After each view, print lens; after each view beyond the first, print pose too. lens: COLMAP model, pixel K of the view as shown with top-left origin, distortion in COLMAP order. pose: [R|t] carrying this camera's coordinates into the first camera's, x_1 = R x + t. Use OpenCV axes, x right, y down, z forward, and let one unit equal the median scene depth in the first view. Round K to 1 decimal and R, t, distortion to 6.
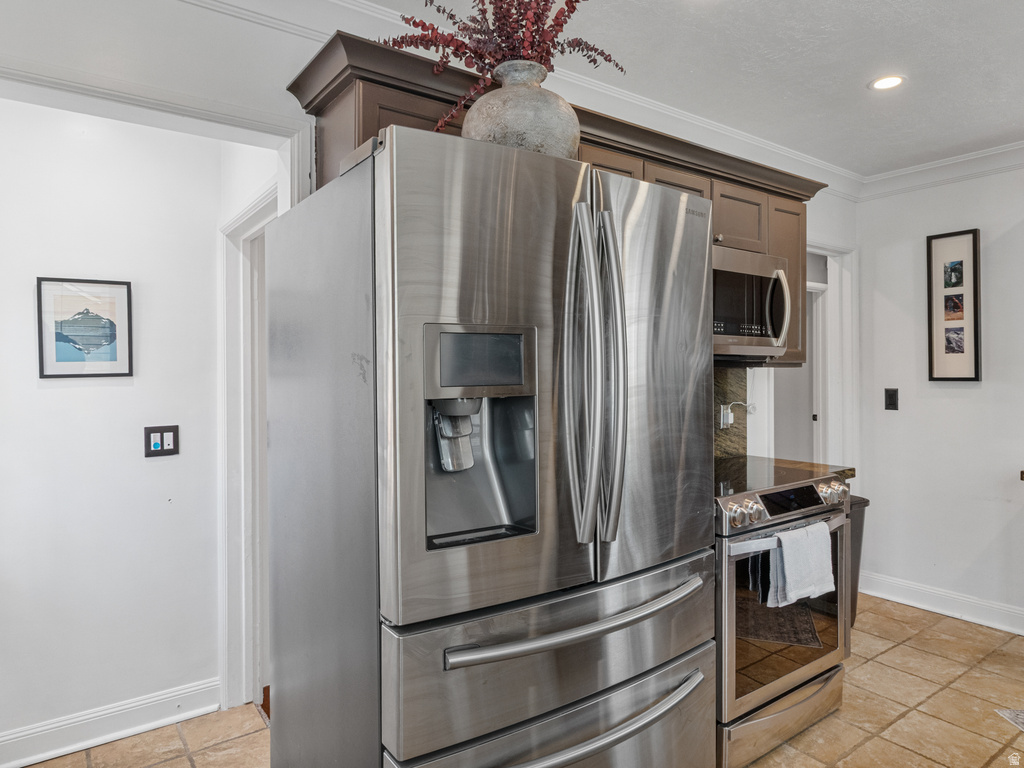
lens RADIAL K [[657.7, 0, 512.6], [0, 657.7, 379.8], [0, 0, 1]] dist [0.004803, -0.007770]
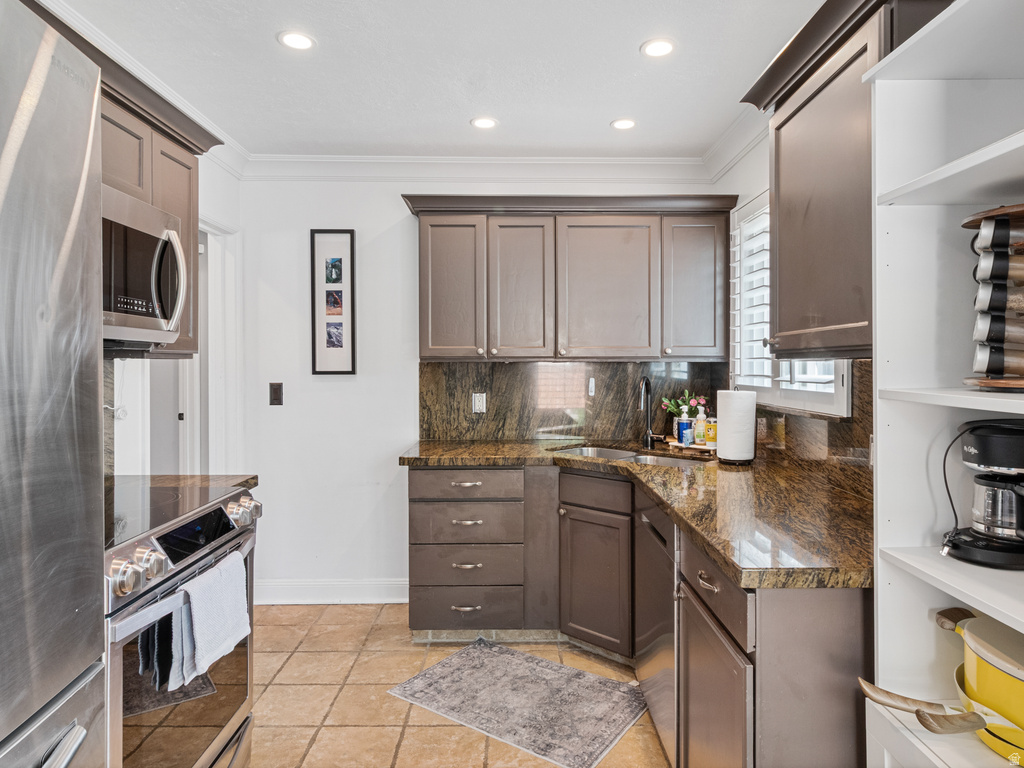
lens RADIAL K [[657.7, 0, 543.9], [0, 657.7, 367.8], [0, 0, 1]] dist [0.004803, -0.007770]
pose [[0.578764, -0.000154, 0.815495, 0.030057], [0.008849, 0.999942, -0.006092, 0.000970], [-0.815447, 0.010742, 0.578732, 0.187844]]
